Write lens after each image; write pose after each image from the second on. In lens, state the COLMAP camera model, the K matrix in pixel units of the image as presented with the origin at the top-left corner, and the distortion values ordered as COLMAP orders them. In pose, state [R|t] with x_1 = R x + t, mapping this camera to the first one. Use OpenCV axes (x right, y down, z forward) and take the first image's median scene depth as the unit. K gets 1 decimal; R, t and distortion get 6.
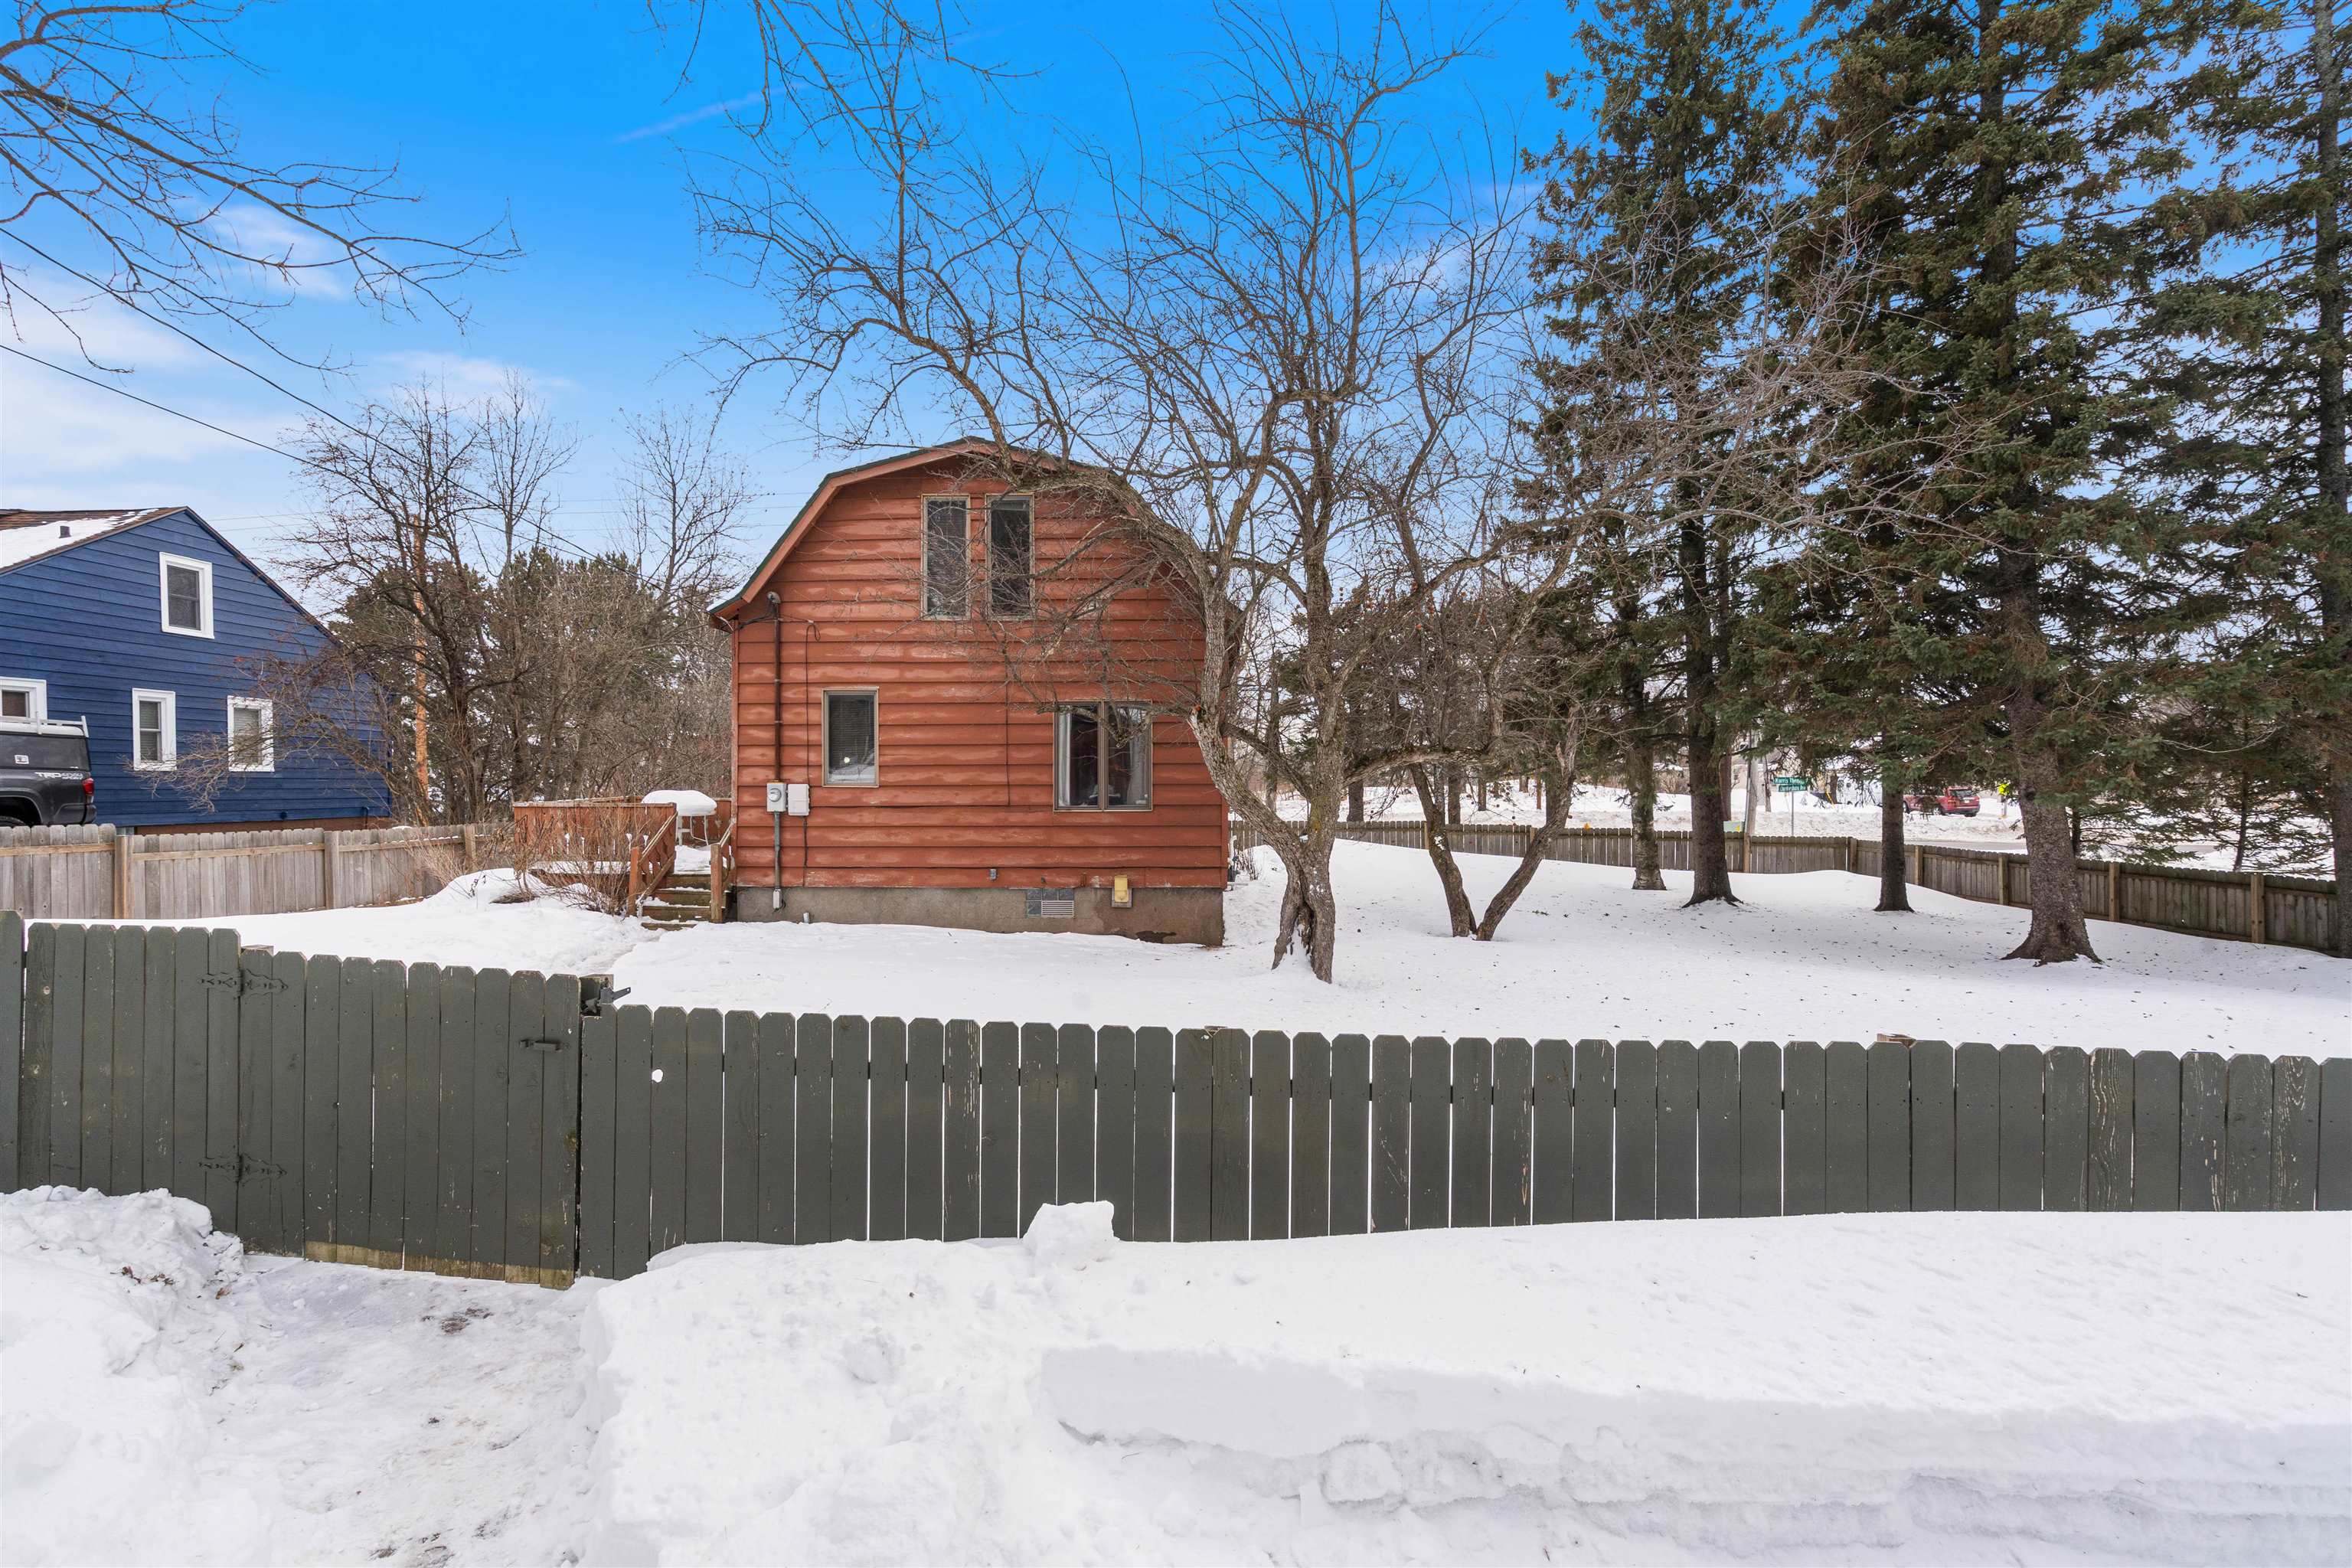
lens RADIAL K [[1084.8, 0, 1177.3], [0, 1084.8, 787.7], [0, 0, 1]] dist [-0.005692, 0.002326]
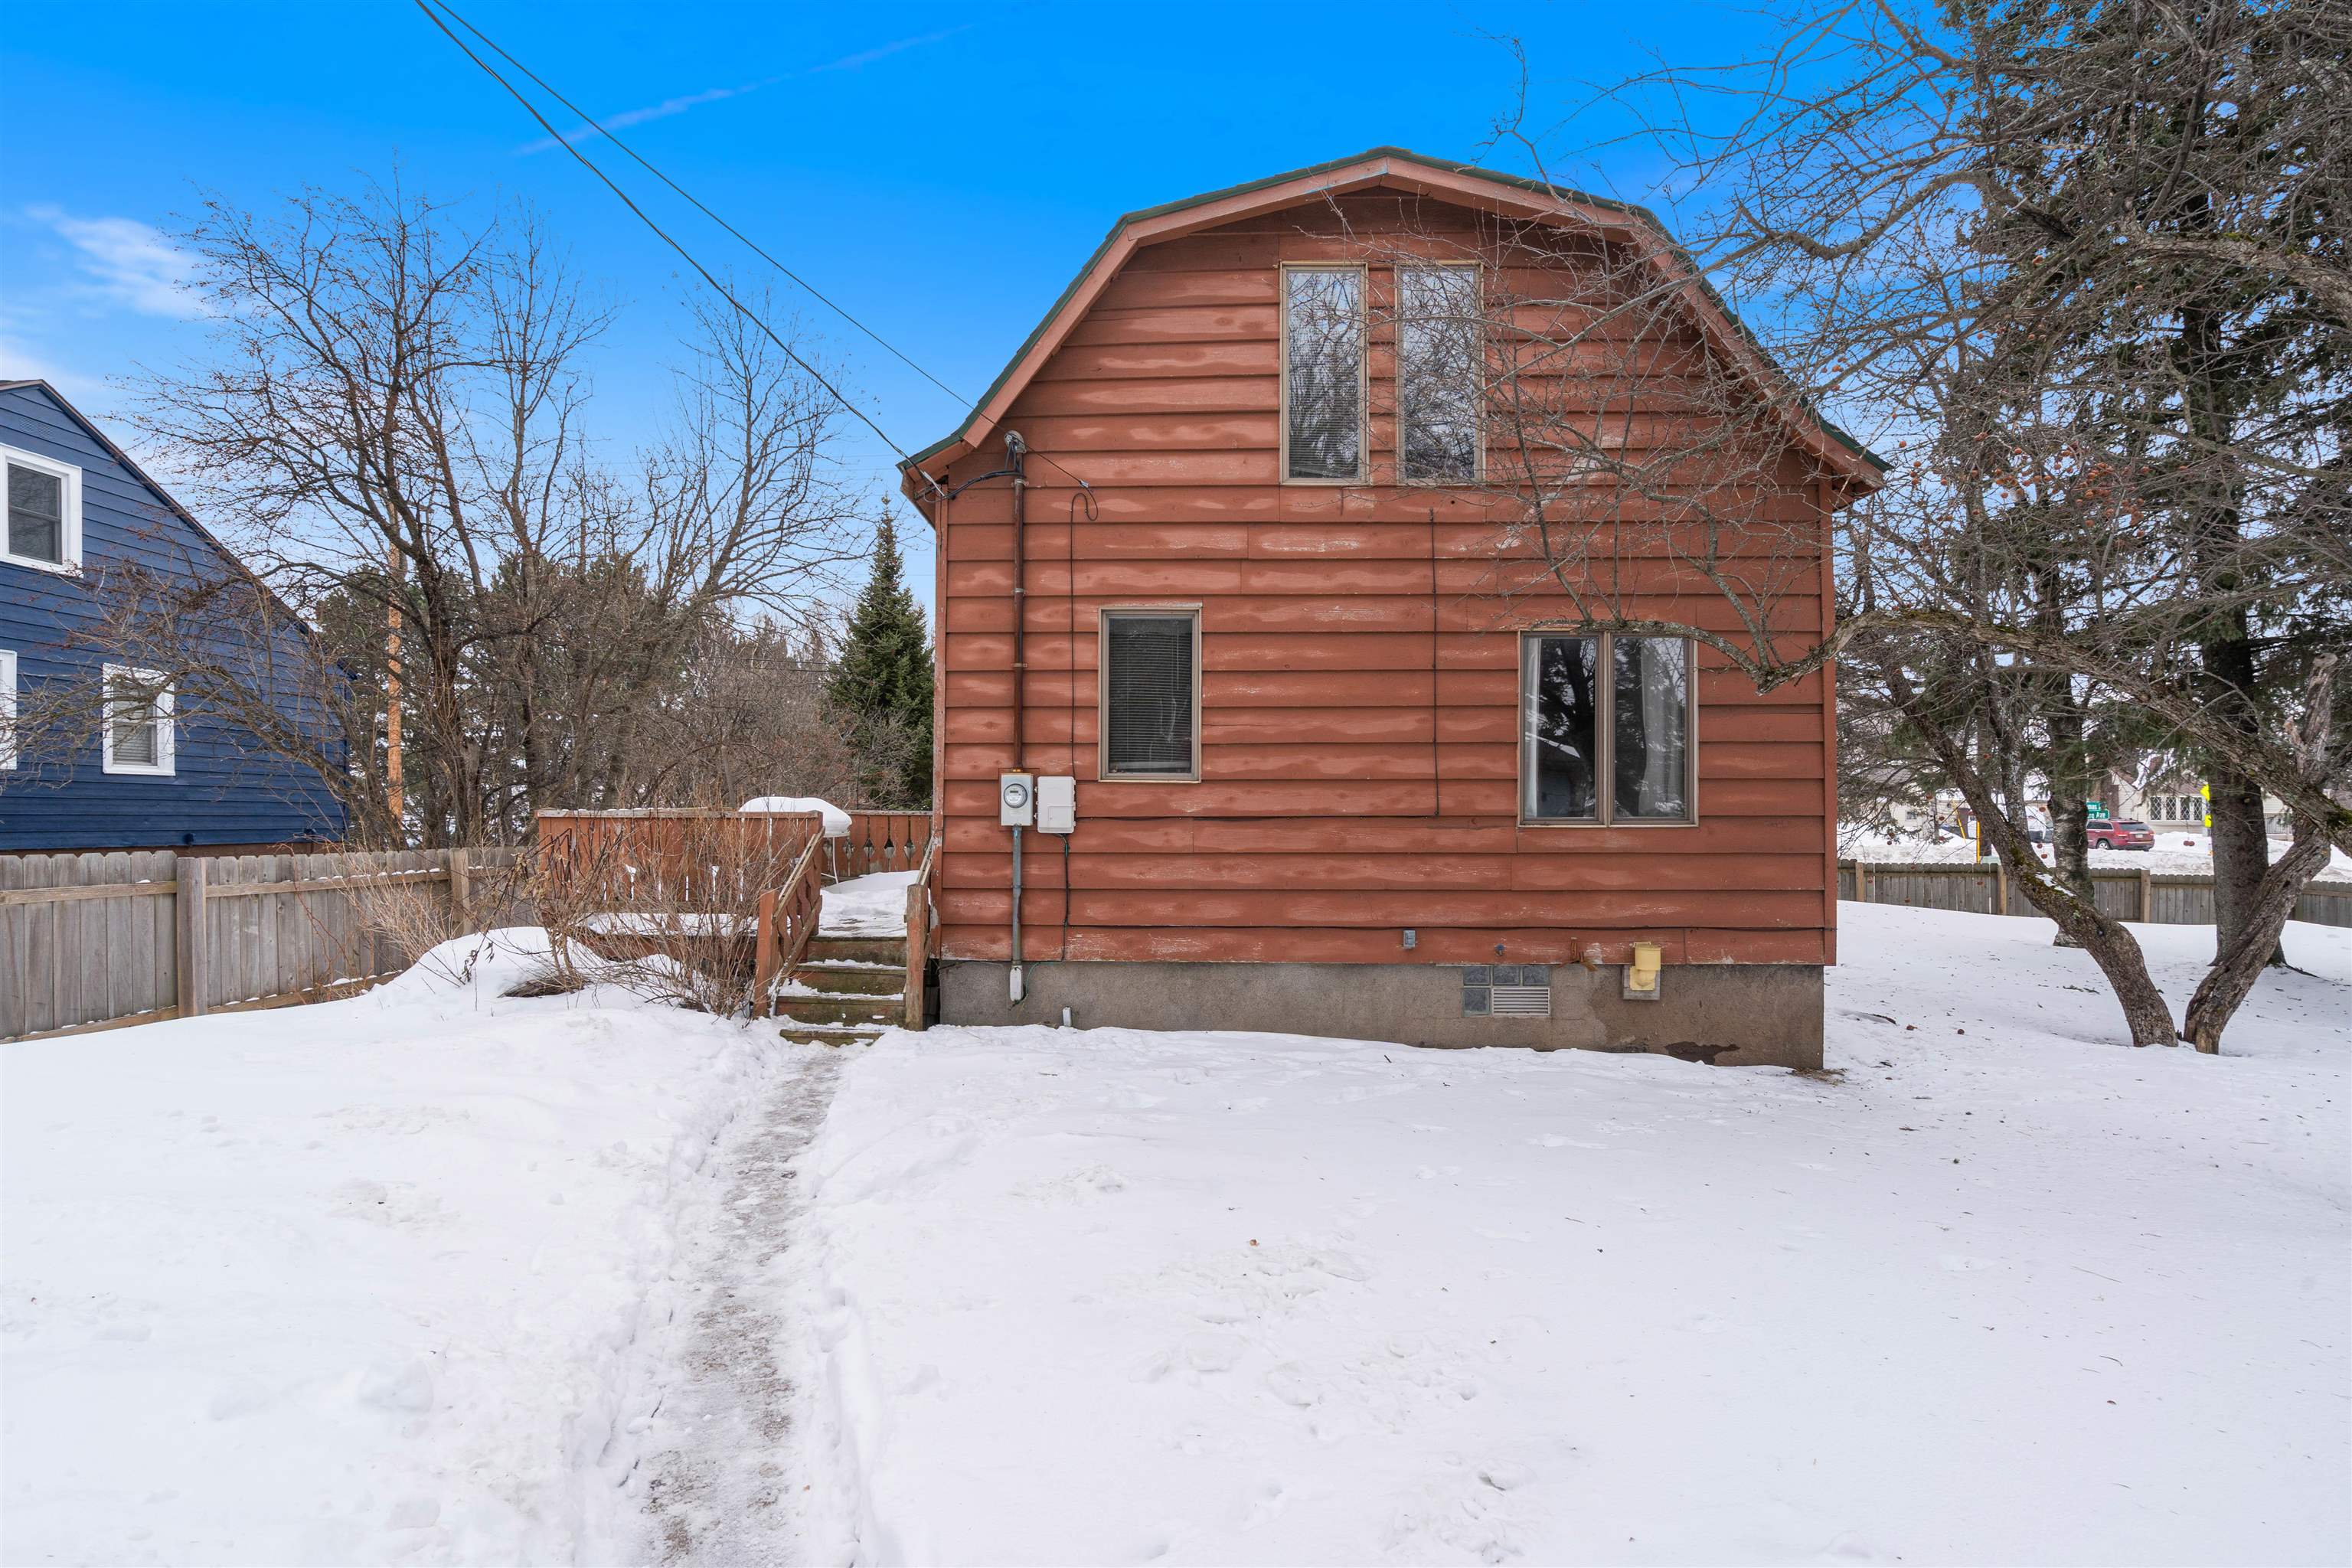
lens RADIAL K [[1084.8, 0, 1171.0], [0, 1084.8, 805.4], [0, 0, 1]] dist [-0.005692, 0.002326]
pose [[0.999946, 0.003775, 0.009631, -0.295864], [-0.003624, 0.999870, -0.015716, 0.020006], [-0.009690, 0.015681, 0.999830, 0.442055]]
